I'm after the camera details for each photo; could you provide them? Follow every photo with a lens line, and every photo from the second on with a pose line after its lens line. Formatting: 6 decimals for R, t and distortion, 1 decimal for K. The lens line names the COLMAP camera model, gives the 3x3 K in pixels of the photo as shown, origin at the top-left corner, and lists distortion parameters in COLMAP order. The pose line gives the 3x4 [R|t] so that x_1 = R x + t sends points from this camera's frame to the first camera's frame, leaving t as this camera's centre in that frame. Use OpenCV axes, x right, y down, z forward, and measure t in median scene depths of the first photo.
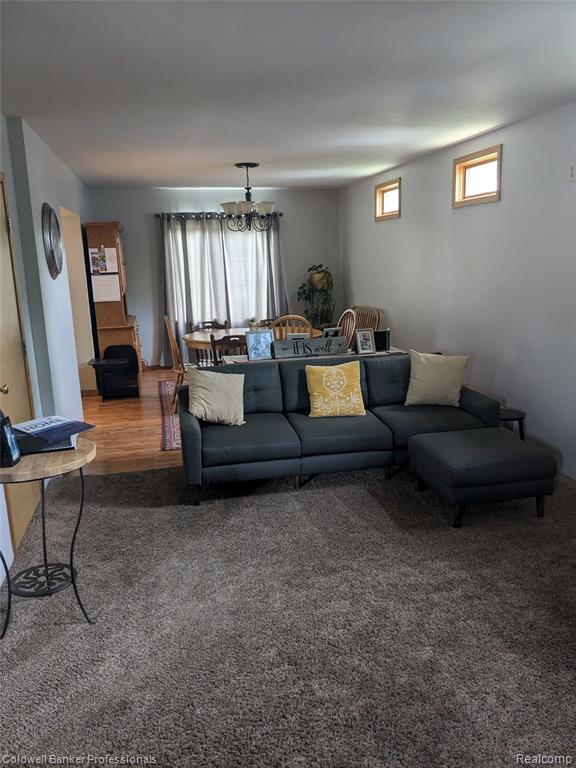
lens RADIAL K [[609.1, 0, 299.7], [0, 609.1, 387.2], [0, 0, 1]] dist [0.074759, -0.135410]
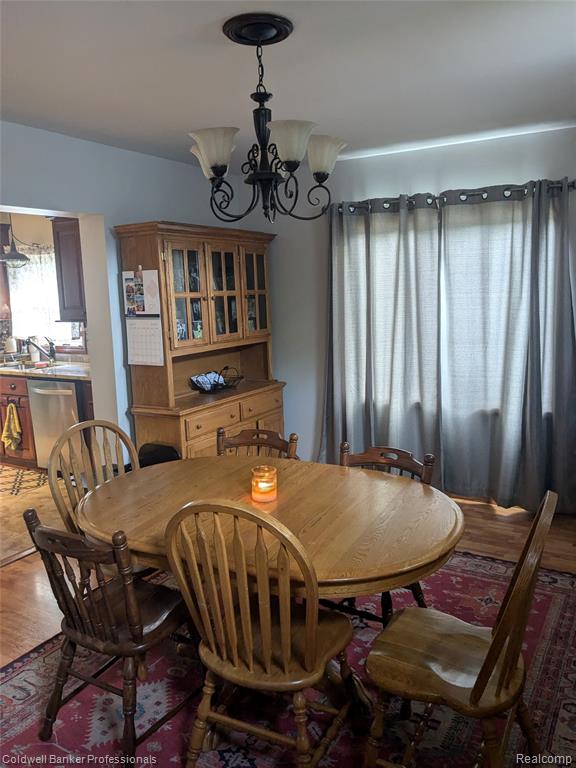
lens RADIAL K [[610.8, 0, 288.0], [0, 610.8, 384.0], [0, 0, 1]] dist [0.066868, -0.115082]
pose [[0.723560, 0.115481, -0.680533, 0.237130], [-0.136881, 0.990332, 0.022516, -0.224677], [0.676553, 0.076860, 0.732372, 0.998257]]
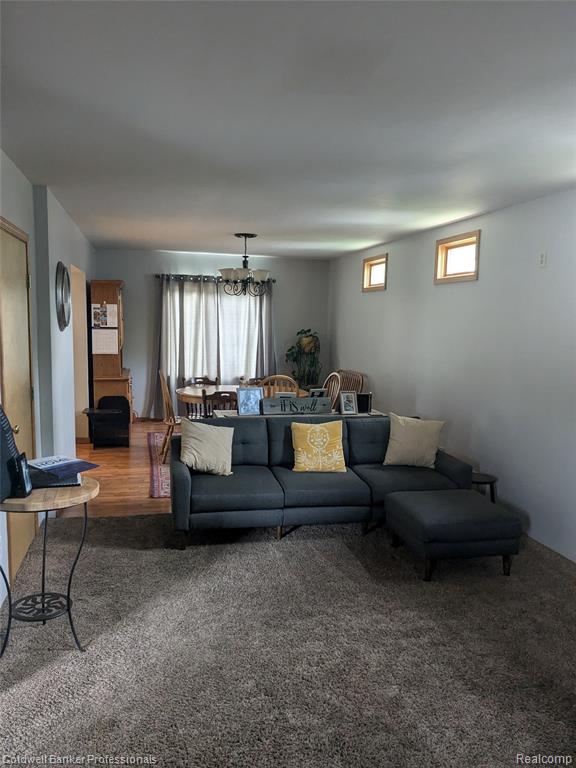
lens RADIAL K [[608.7, 0, 287.7], [0, 608.7, 394.0], [0, 0, 1]] dist [0.069828, -0.120290]
pose [[0.998779, 0.049146, 0.004960, -0.004774], [-0.048514, 0.994884, -0.088613, 0.008988], [-0.009289, 0.088265, 0.996054, -0.061016]]
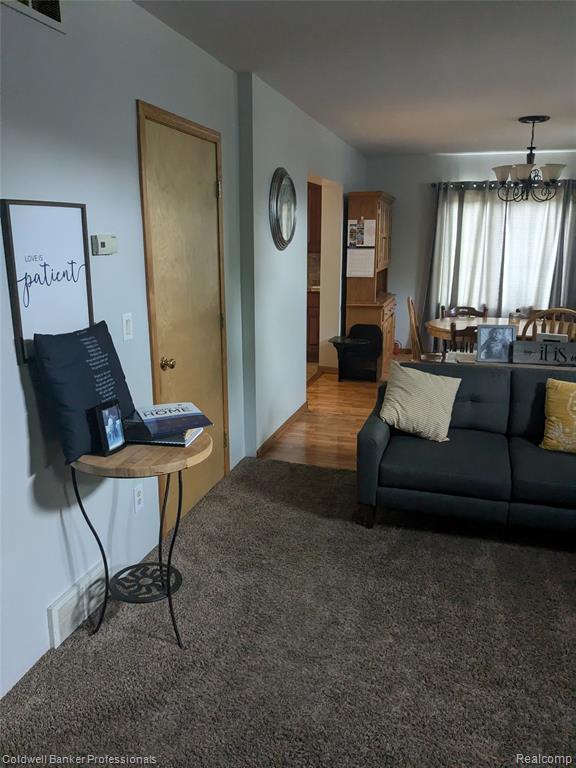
lens RADIAL K [[610.8, 0, 288.0], [0, 610.8, 384.0], [0, 0, 1]] dist [0.066868, -0.115082]
pose [[0.872928, 0.146292, -0.465397, 0.078495], [-0.131817, 0.989225, 0.063708, -0.032360], [0.469703, 0.005734, 0.882806, 0.168519]]
